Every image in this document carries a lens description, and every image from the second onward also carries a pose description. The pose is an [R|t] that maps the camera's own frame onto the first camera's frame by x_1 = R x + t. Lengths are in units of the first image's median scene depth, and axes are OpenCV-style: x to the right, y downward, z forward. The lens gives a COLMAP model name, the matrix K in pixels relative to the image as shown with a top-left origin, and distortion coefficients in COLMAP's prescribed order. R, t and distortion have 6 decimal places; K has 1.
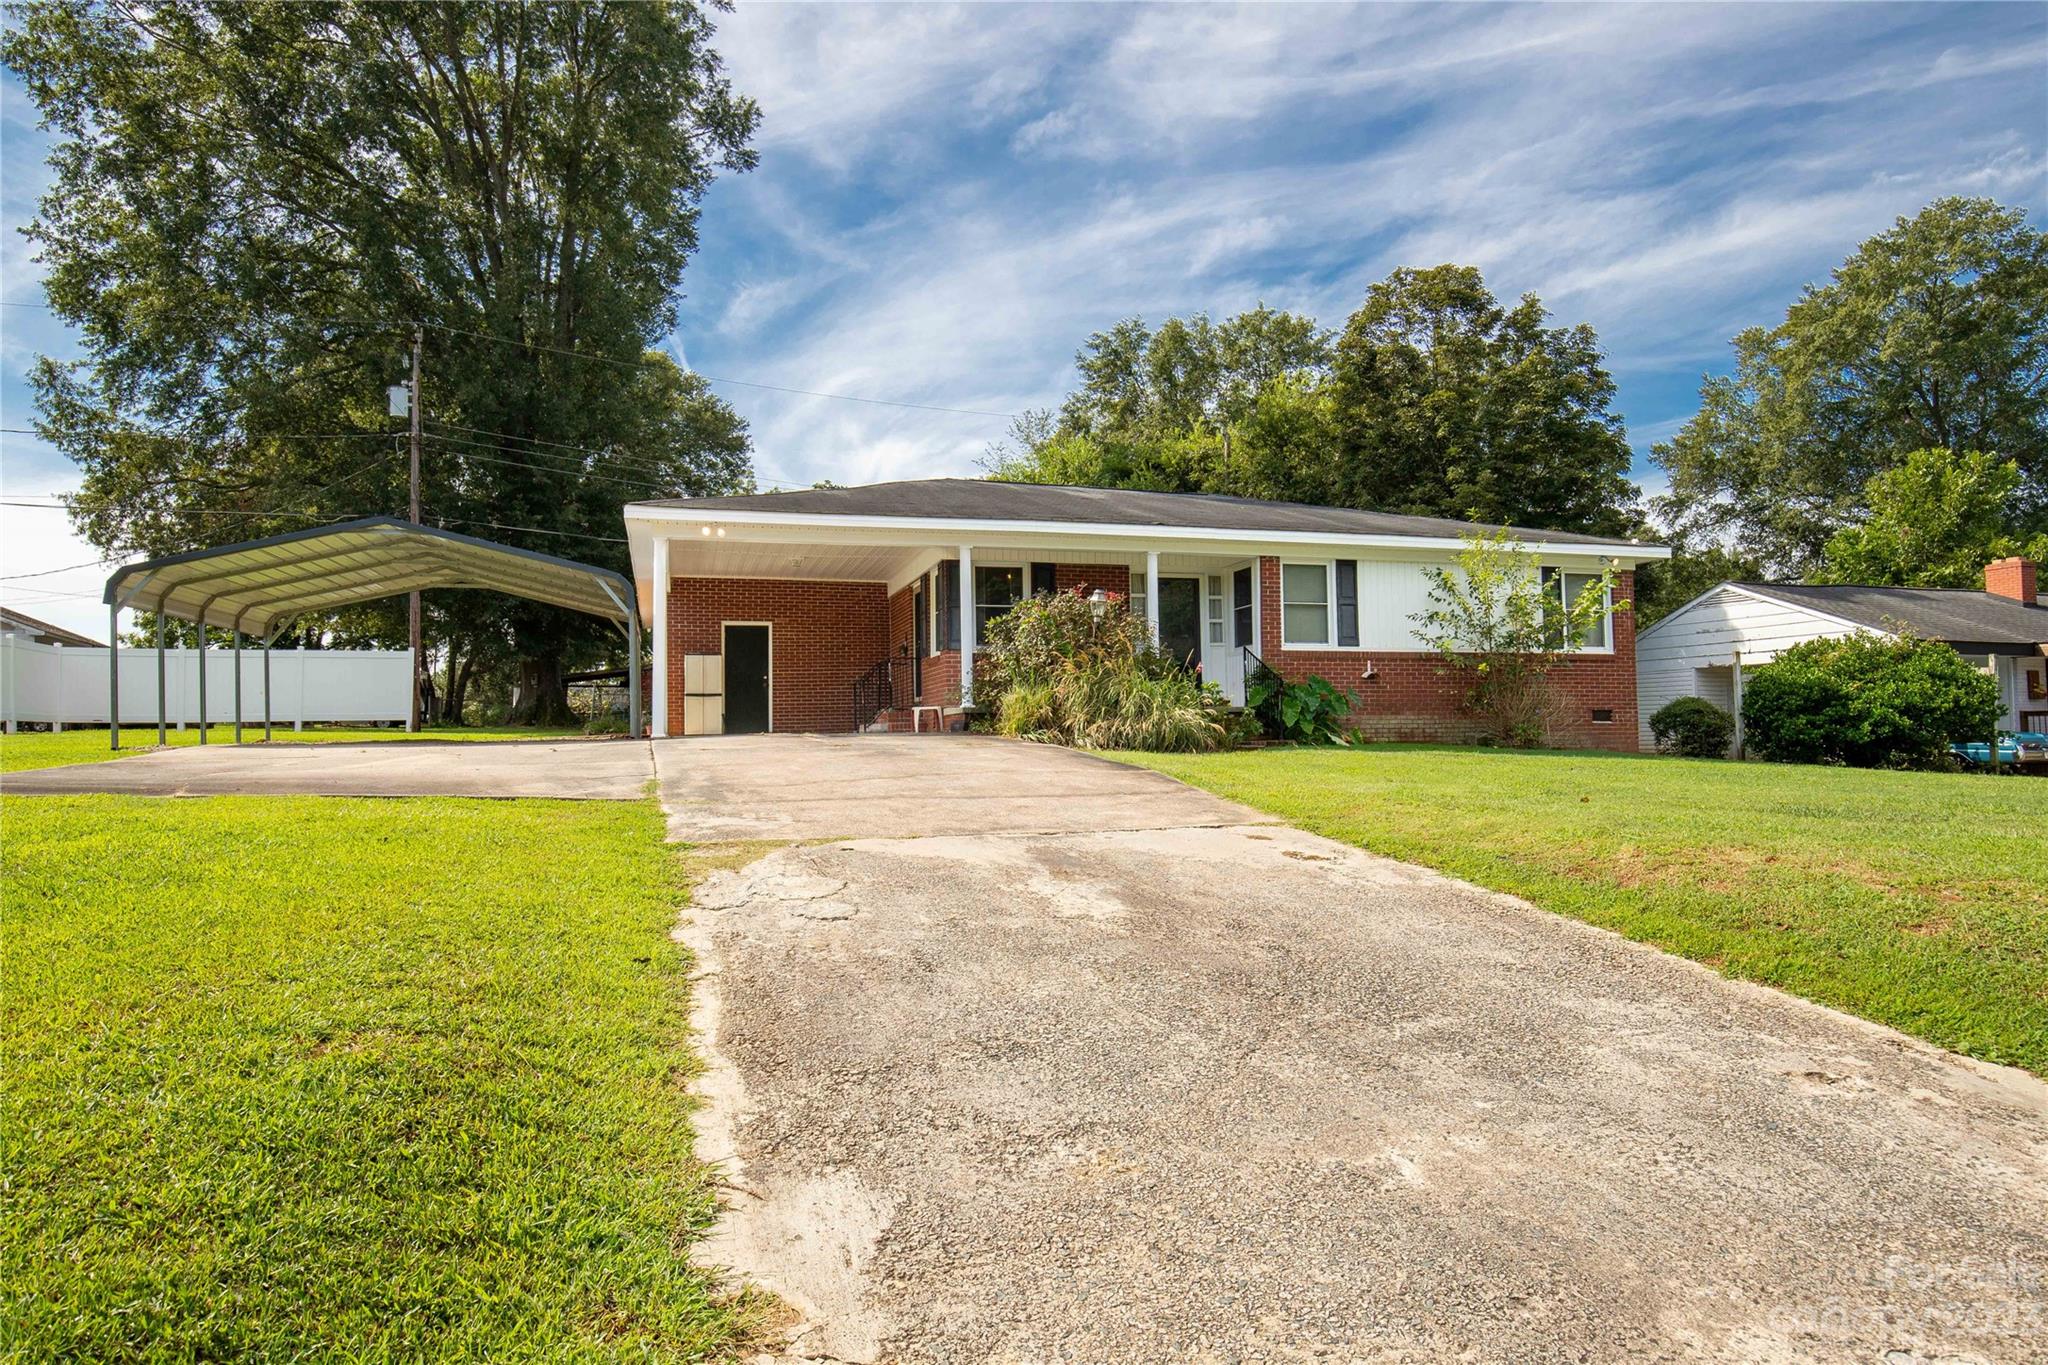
lens RADIAL K [[1274.4, 0, 945.0], [0, 1274.4, 689.9], [0, 0, 1]] dist [-0.016089, -0.001639]
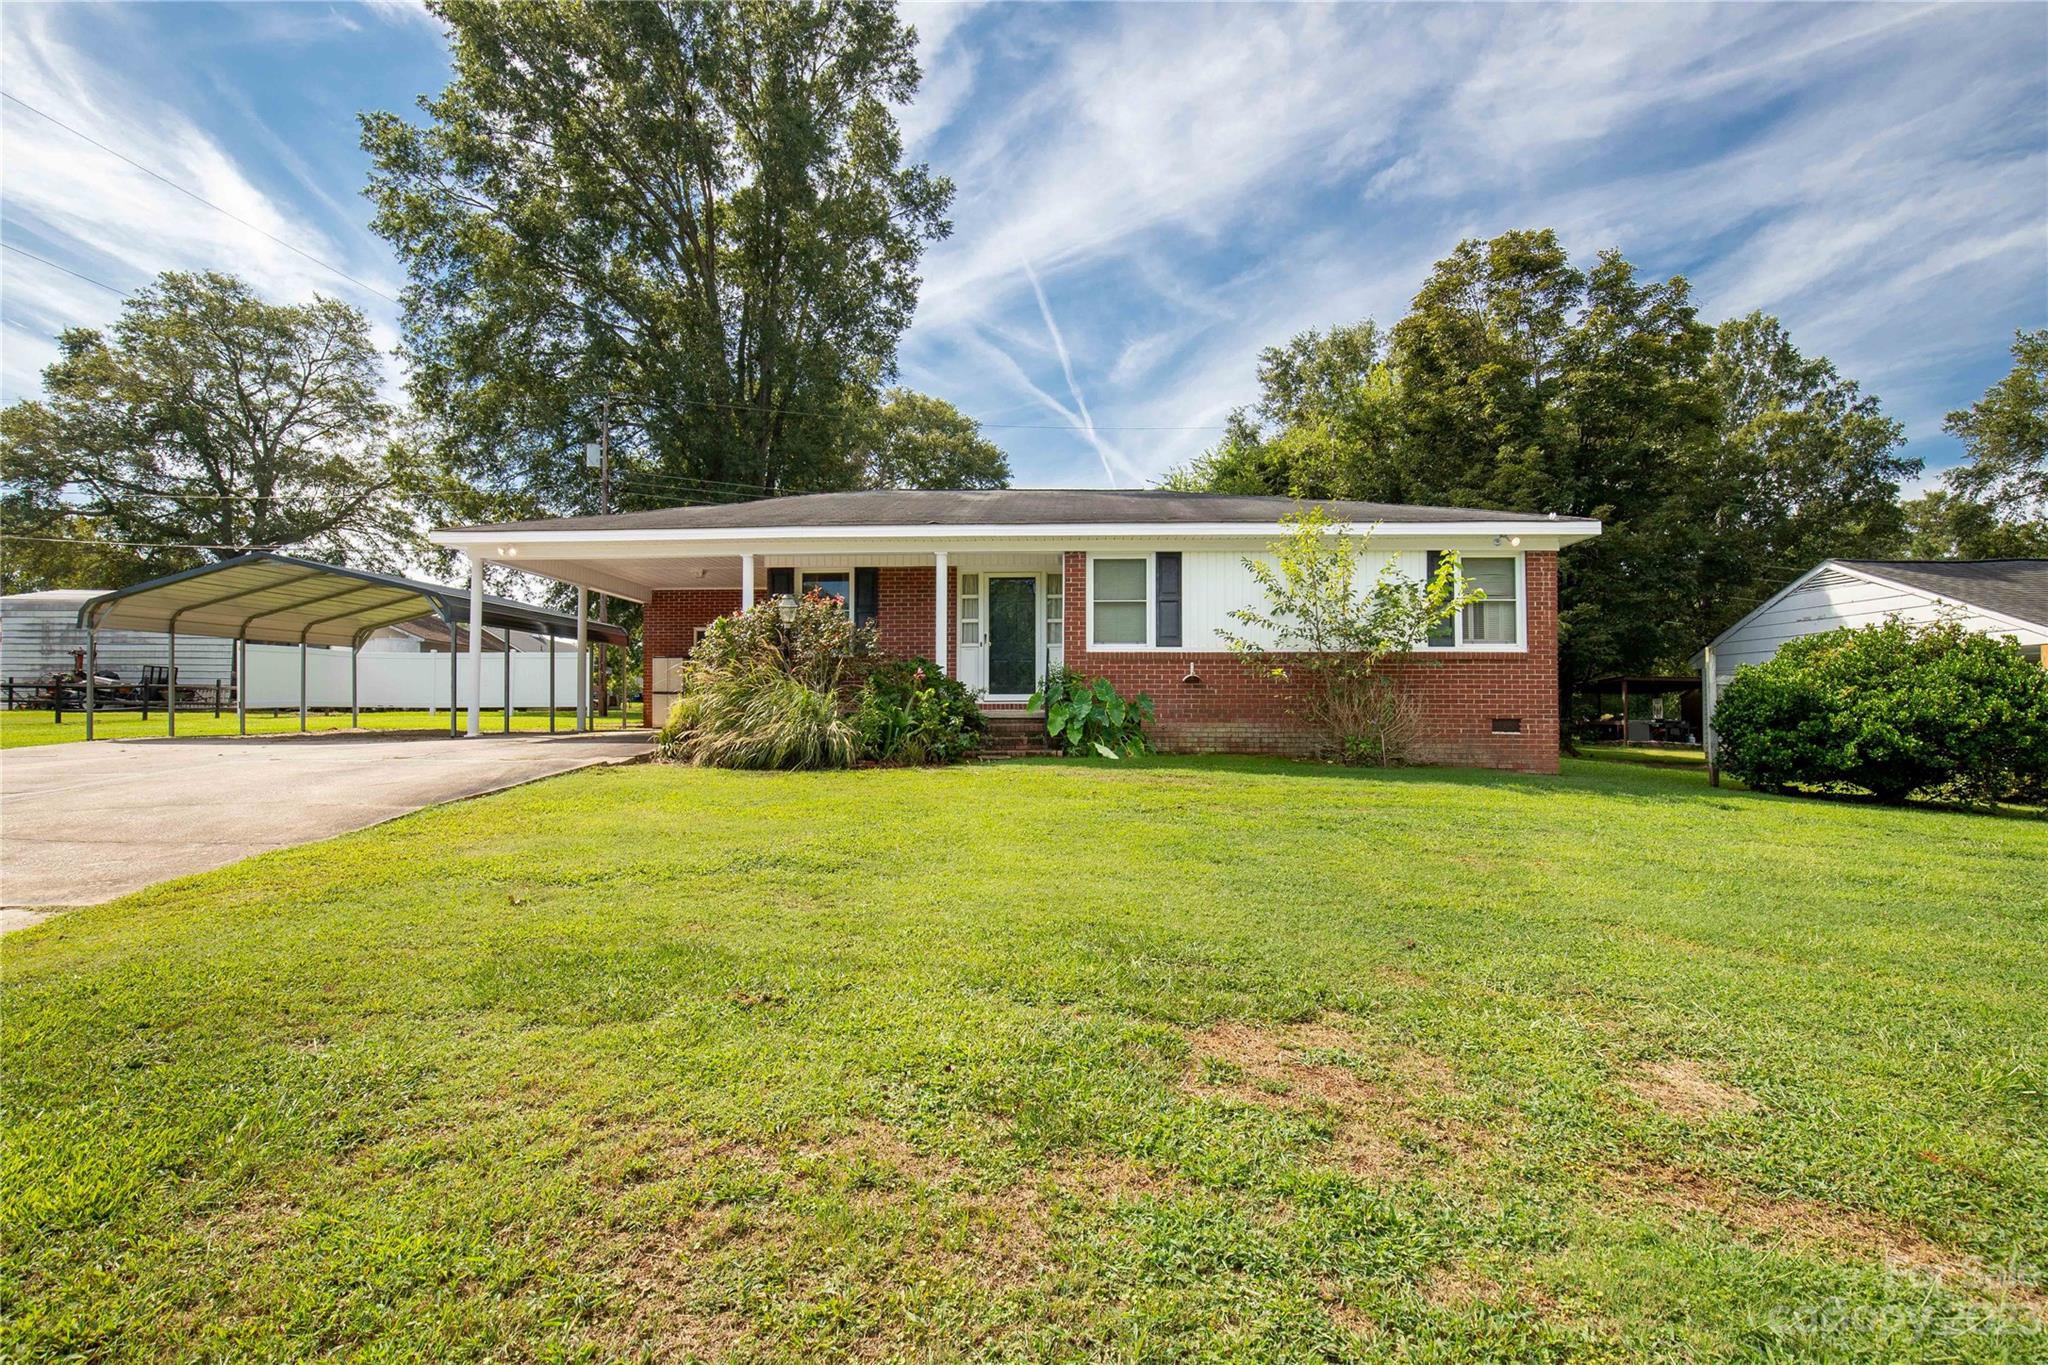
lens RADIAL K [[1024.4, 0, 1064.8], [0, 1024.4, 675.2], [0, 0, 1]] dist [-0.002025, 0.001123]
pose [[0.952941, 0.001188, -0.303154, 0.318412], [0.000045, 0.999992, 0.004061, -0.011415], [0.303157, -0.003883, 0.952933, 0.187215]]
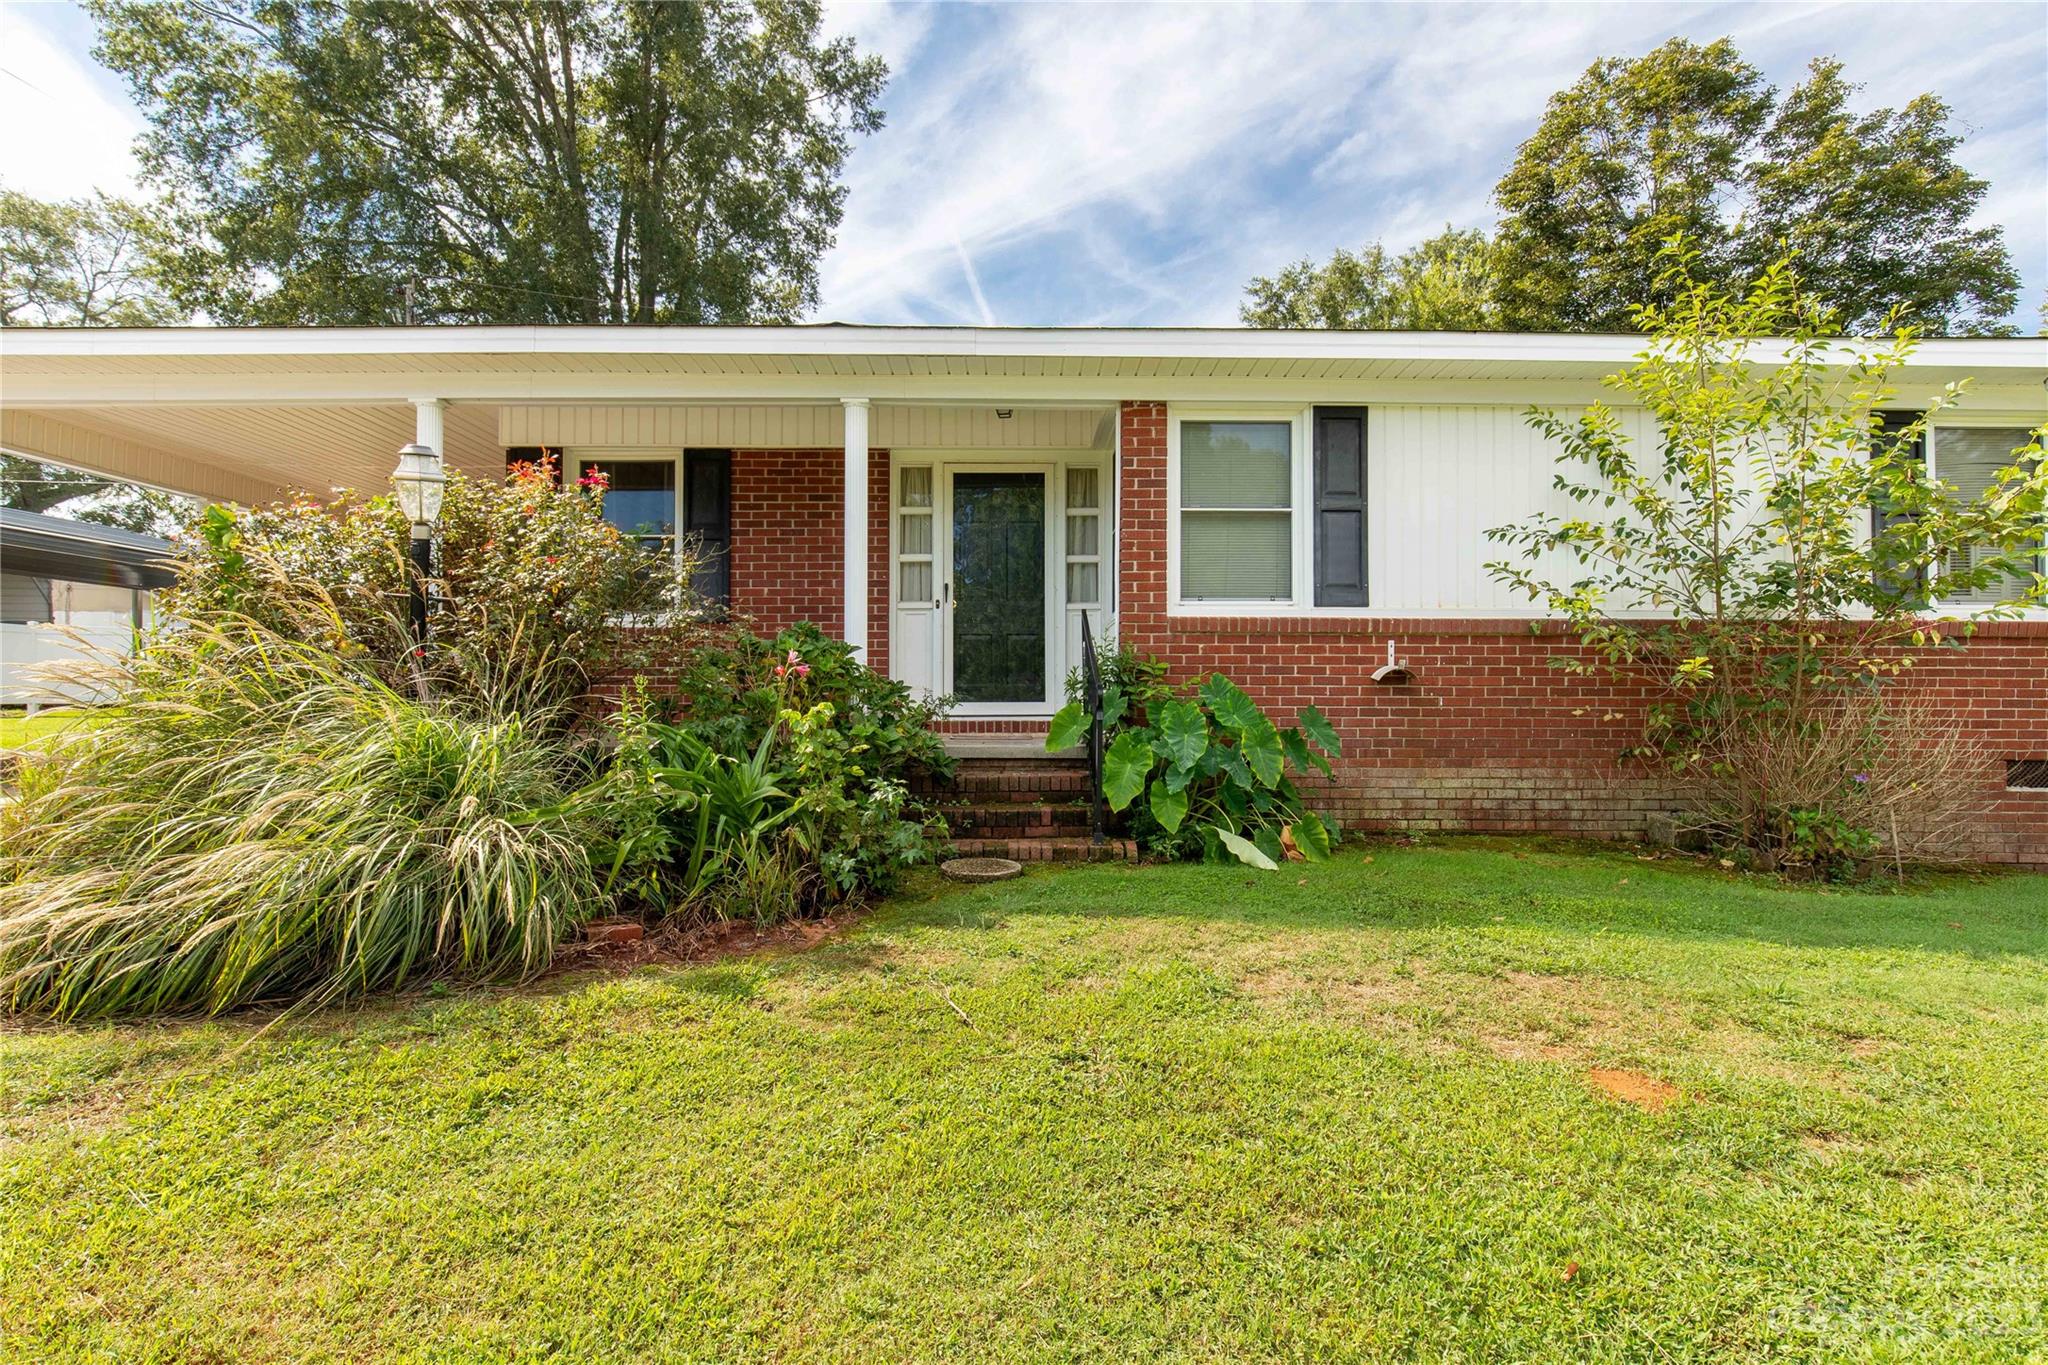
lens RADIAL K [[918.6, 0, 1045.1], [0, 918.6, 683.6], [0, 0, 1]] dist [-0.002103, -0.000581]
pose [[0.969413, 0.010542, -0.245209, 0.201192], [-0.002550, 0.999456, 0.032887, -0.012293], [0.245422, -0.031256, 0.968912, 0.456163]]
